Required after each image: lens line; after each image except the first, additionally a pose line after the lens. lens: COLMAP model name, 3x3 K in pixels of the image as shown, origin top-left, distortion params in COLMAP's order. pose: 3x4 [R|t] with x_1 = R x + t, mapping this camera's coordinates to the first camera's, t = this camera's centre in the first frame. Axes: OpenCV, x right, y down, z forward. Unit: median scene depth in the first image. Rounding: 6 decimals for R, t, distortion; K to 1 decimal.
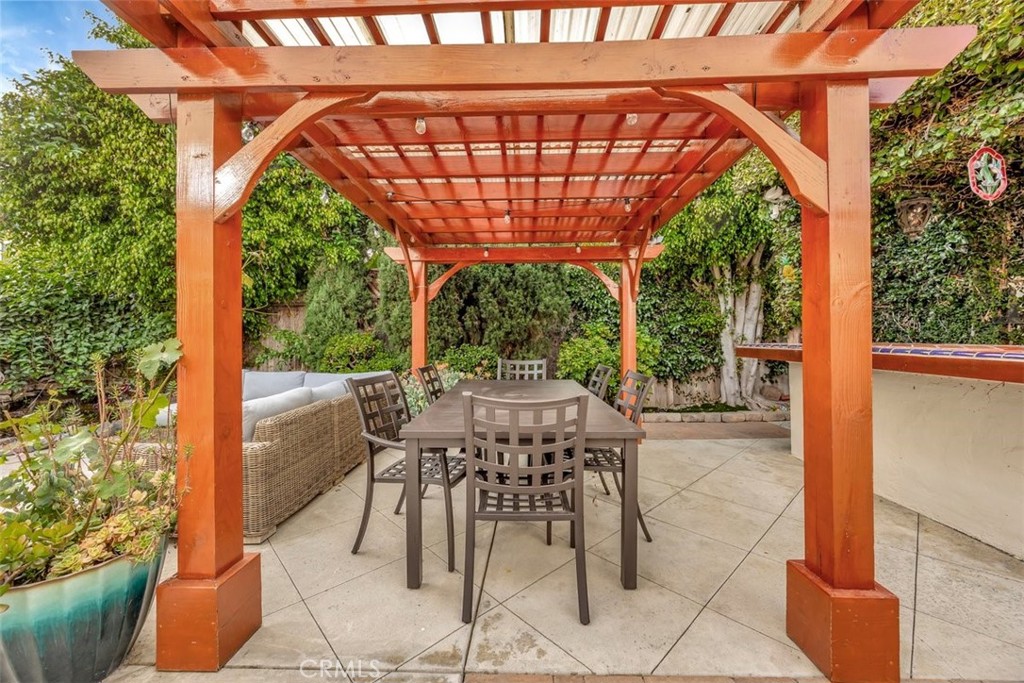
lens RADIAL K [[390.6, 0, 514.8], [0, 390.6, 340.2], [0, 0, 1]] dist [-0.001438, -0.000060]
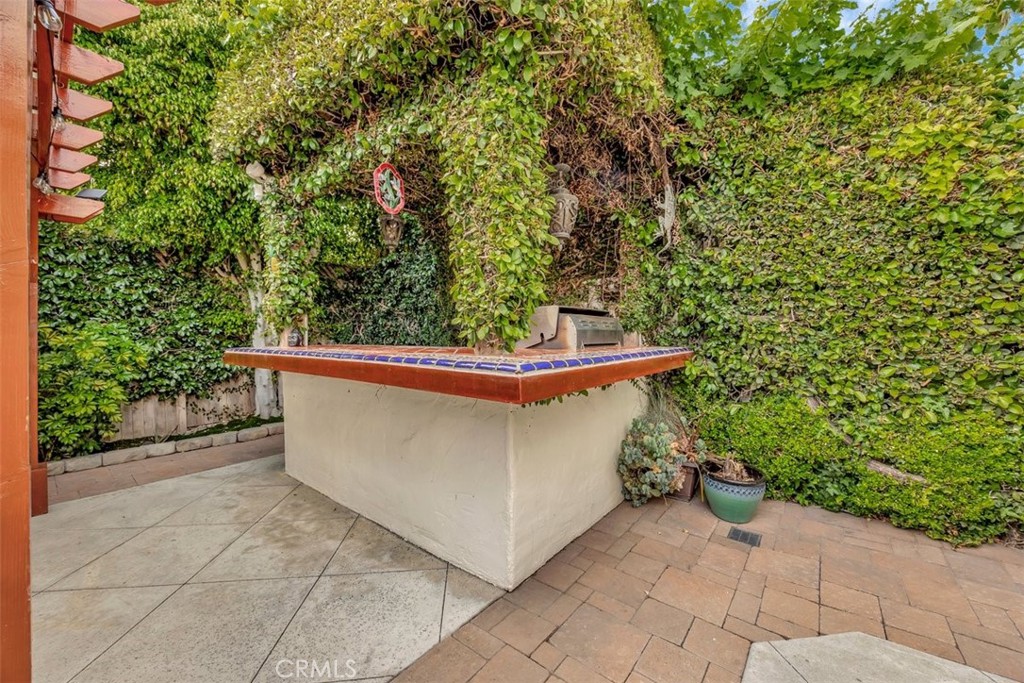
lens RADIAL K [[390.6, 0, 514.8], [0, 390.6, 340.2], [0, 0, 1]] dist [-0.001438, -0.000060]
pose [[0.612772, -0.001588, 0.790258, 0.252879], [0.005348, 0.999983, -0.002137, -0.001781], [-0.790242, 0.005535, 0.612770, 0.029767]]
